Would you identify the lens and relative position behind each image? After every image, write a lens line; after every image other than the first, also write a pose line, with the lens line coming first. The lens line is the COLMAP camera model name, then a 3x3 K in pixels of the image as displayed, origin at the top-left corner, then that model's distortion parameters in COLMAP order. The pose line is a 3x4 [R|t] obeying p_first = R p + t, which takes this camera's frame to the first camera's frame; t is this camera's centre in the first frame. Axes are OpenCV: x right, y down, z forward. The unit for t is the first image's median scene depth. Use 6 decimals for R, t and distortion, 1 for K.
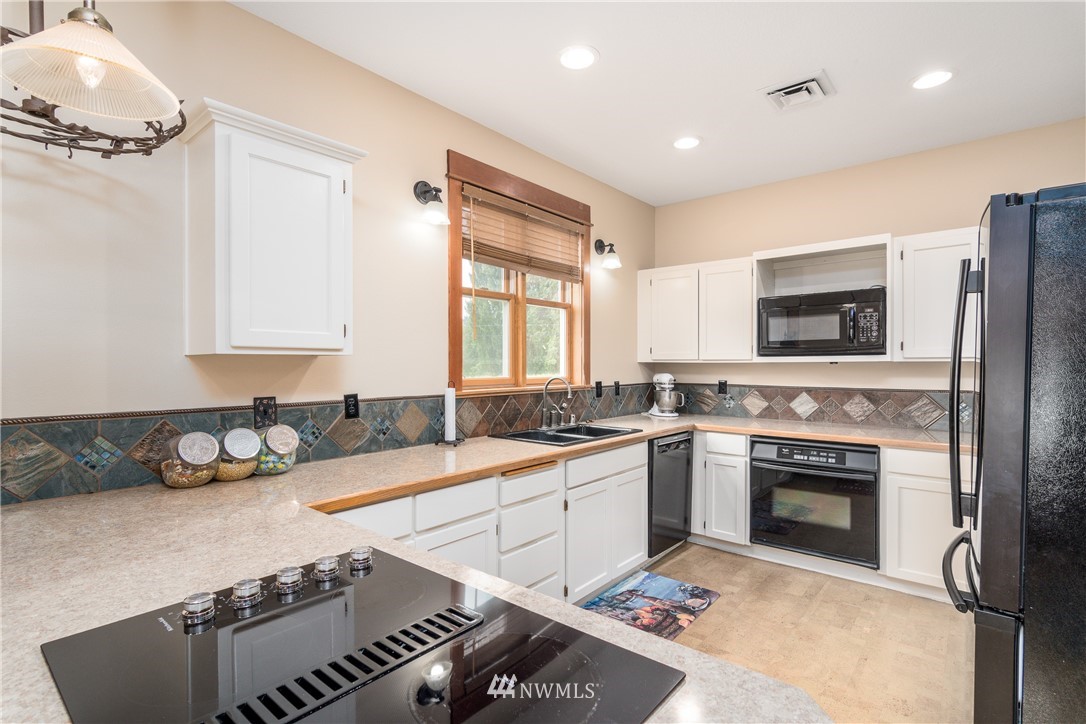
lens RADIAL K [[529.9, 0, 544.5], [0, 529.9, 367.0], [0, 0, 1]] dist [0.000903, 0.001194]
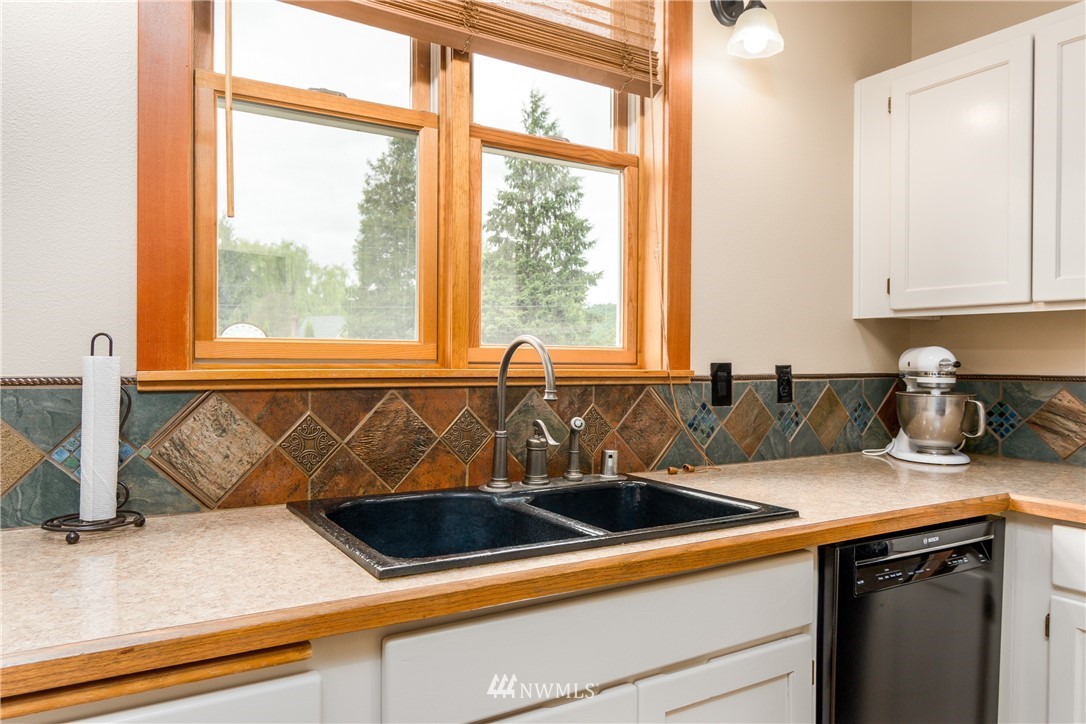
lens RADIAL K [[750.8, 0, 534.1], [0, 750.8, 366.1], [0, 0, 1]] dist [0.002390, -0.001747]
pose [[0.945593, 0.007819, -0.325258, 0.175448], [-0.008073, 0.999967, 0.000569, 0.035494], [0.325252, 0.002088, 0.945625, 0.530498]]
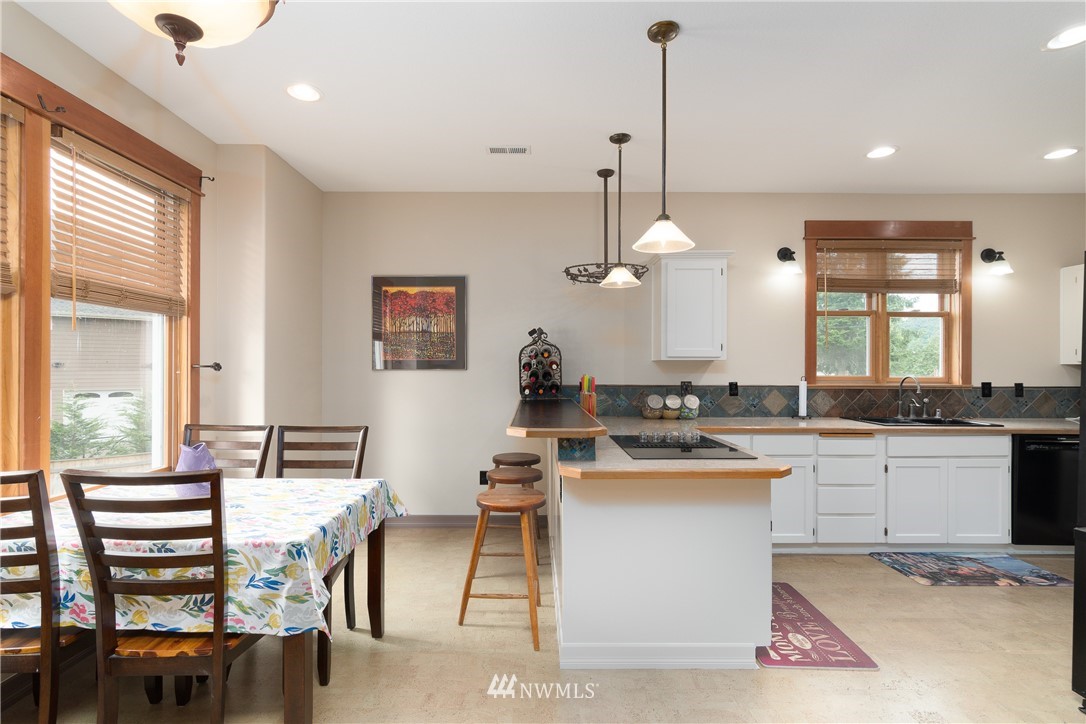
lens RADIAL K [[529.9, 0, 533.4], [0, 529.9, 366.5], [0, 0, 1]] dist [0.000903, 0.001194]
pose [[0.646033, 0.002499, -0.763306, 0.382894], [-0.007777, 0.999964, -0.003309, 0.007294], [0.763270, 0.008074, 0.646029, -0.446063]]
